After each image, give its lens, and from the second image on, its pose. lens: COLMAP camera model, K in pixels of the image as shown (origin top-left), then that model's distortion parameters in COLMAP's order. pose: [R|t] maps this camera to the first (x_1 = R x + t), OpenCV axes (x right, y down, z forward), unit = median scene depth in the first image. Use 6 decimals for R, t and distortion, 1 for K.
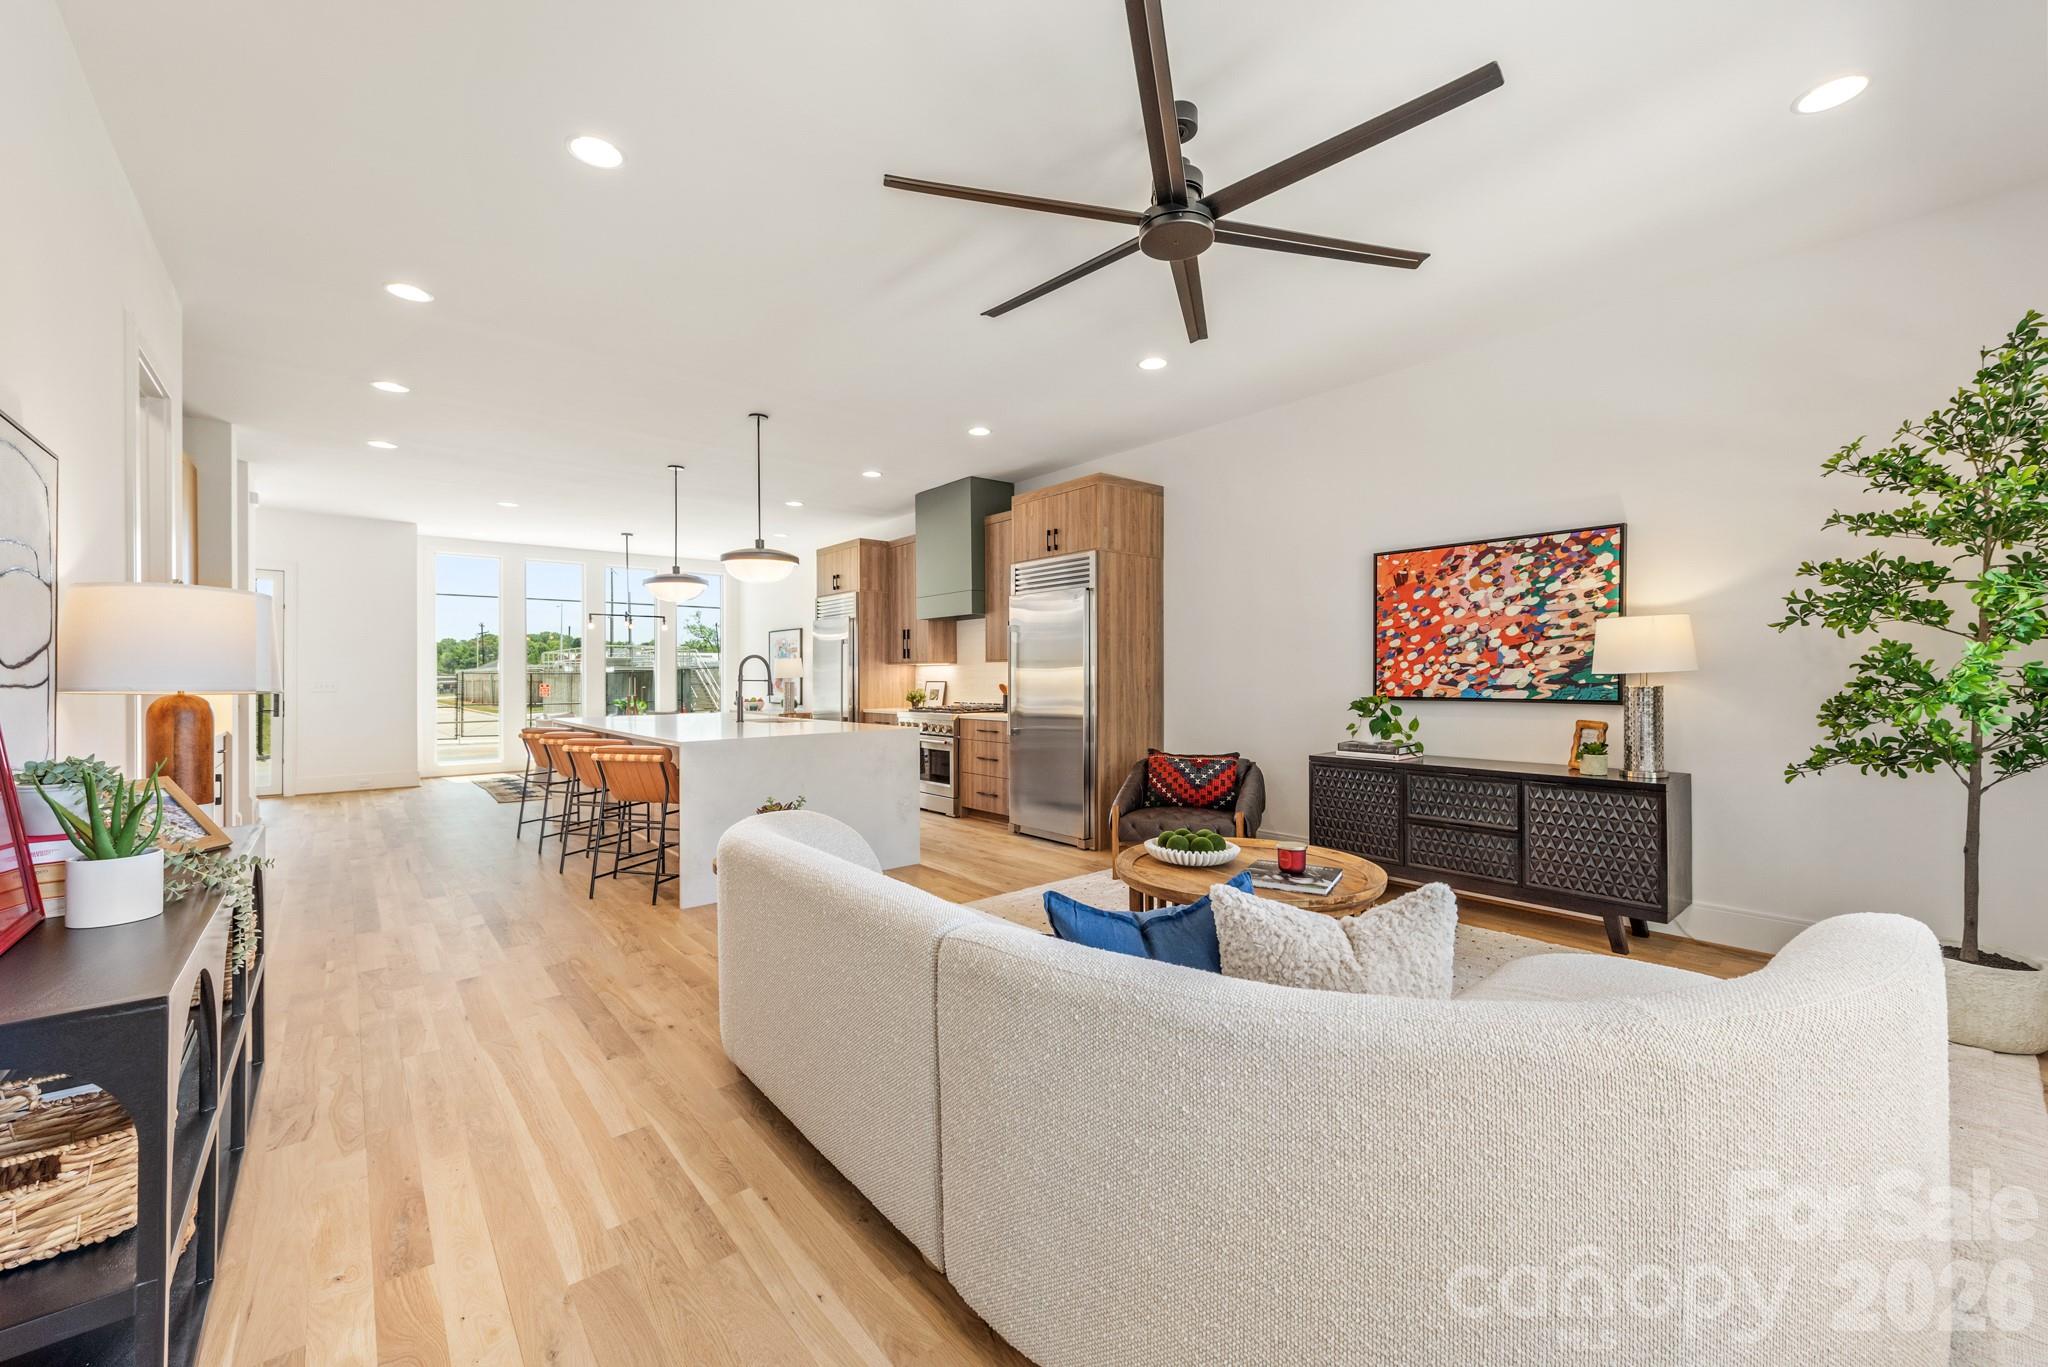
lens RADIAL K [[801.5, 0, 1034.7], [0, 801.5, 676.2], [0, 0, 1]] dist [0.016341, -0.005027]
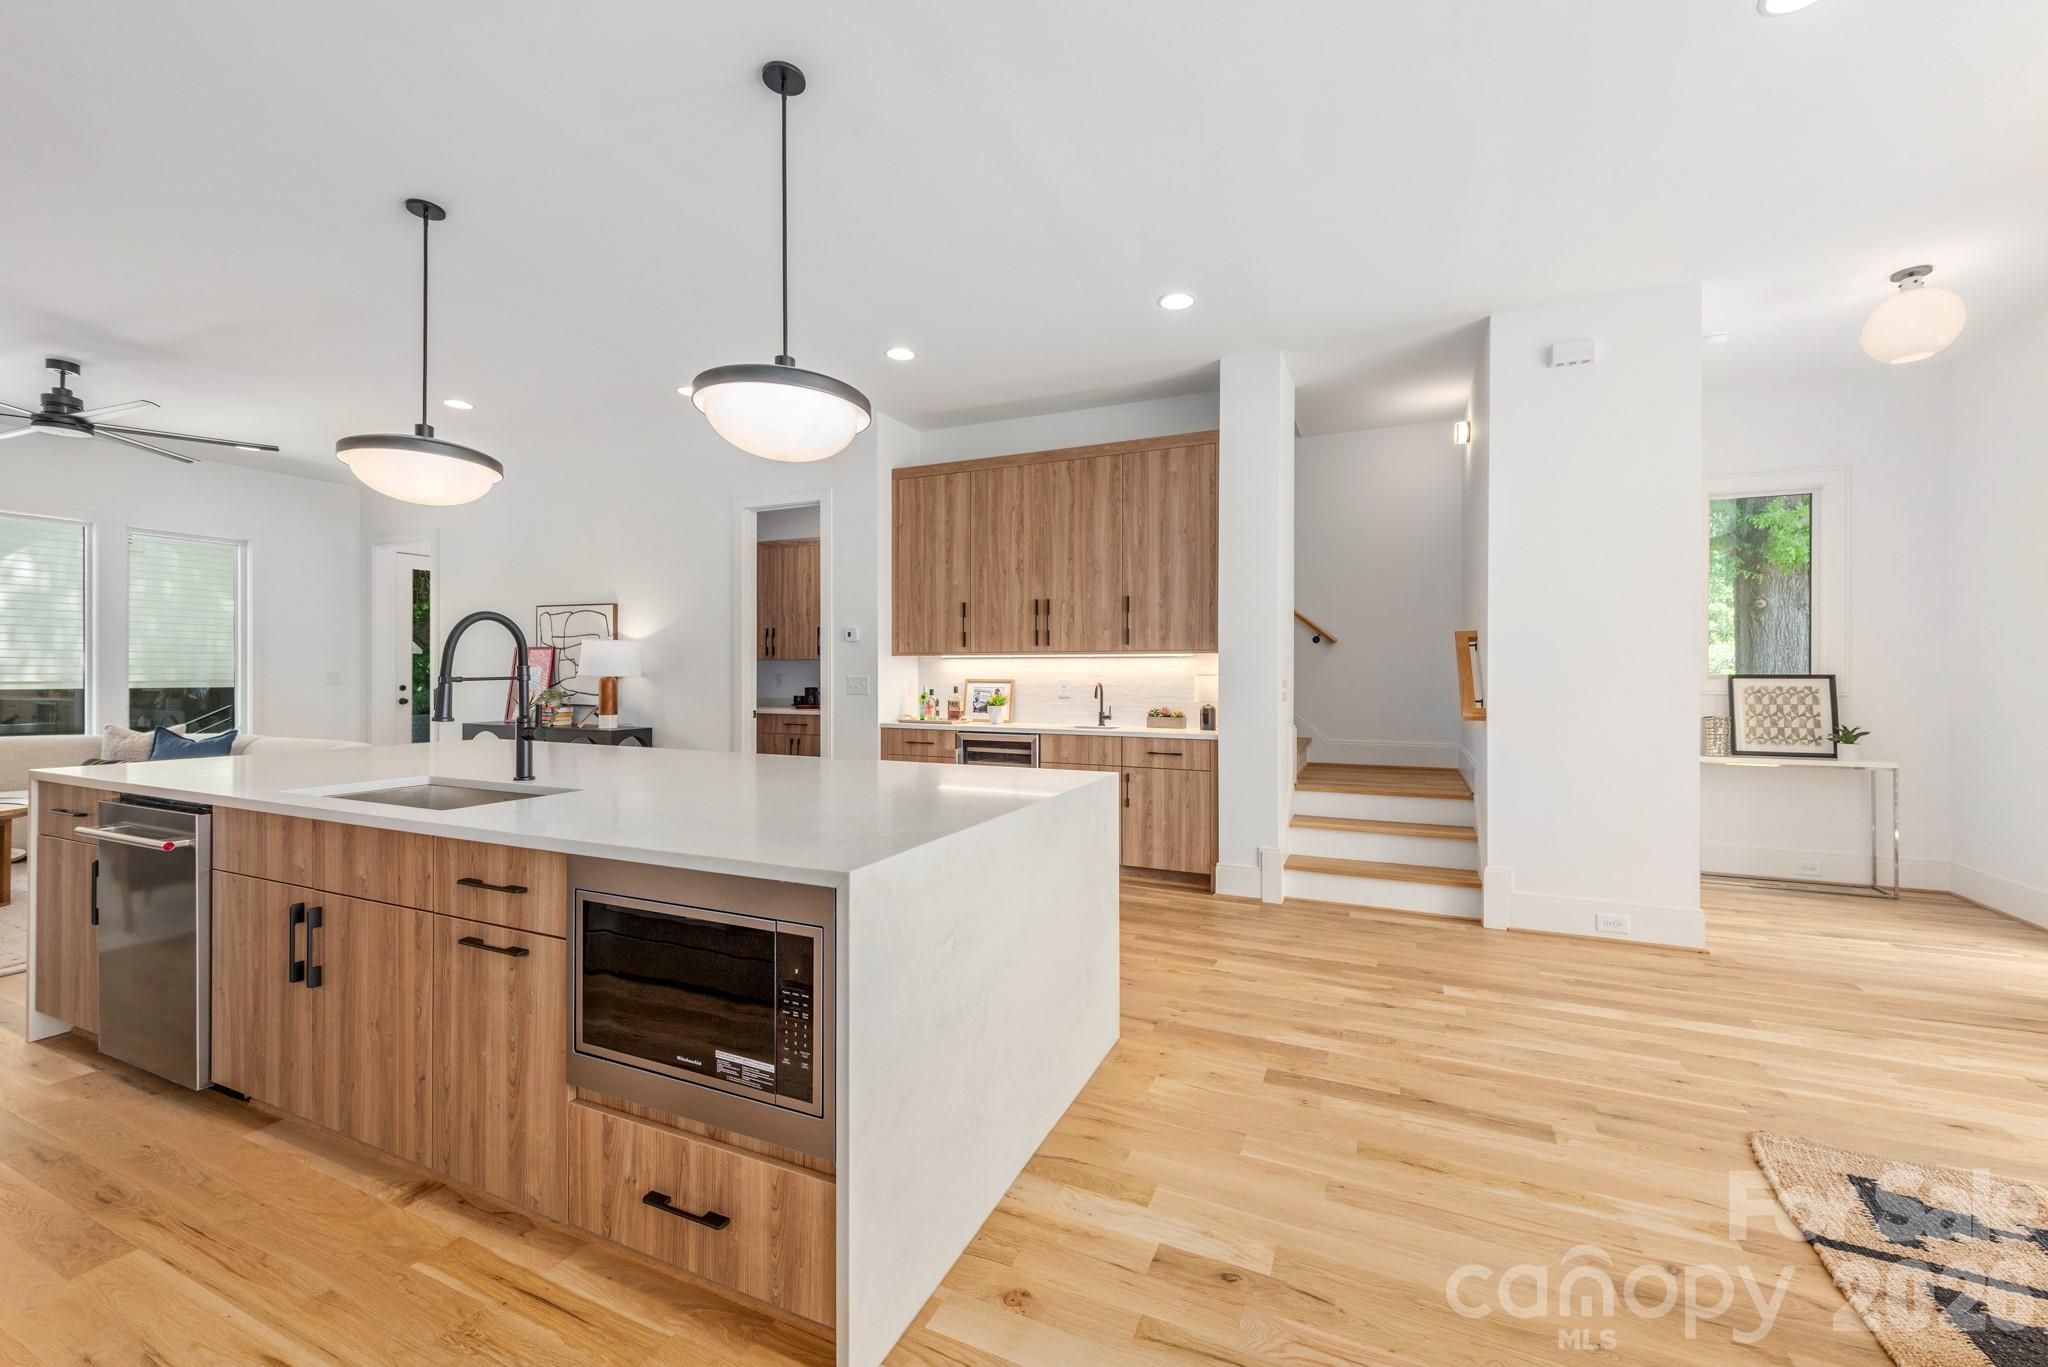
lens RADIAL K [[801.5, 0, 1034.7], [0, 801.5, 676.2], [0, 0, 1]] dist [0.016341, -0.005027]
pose [[-0.904699, 0.003691, -0.426035, -0.574435], [0.000688, 0.999974, 0.007202, 0.002891], [0.426051, 0.006222, -0.904678, 1.997291]]
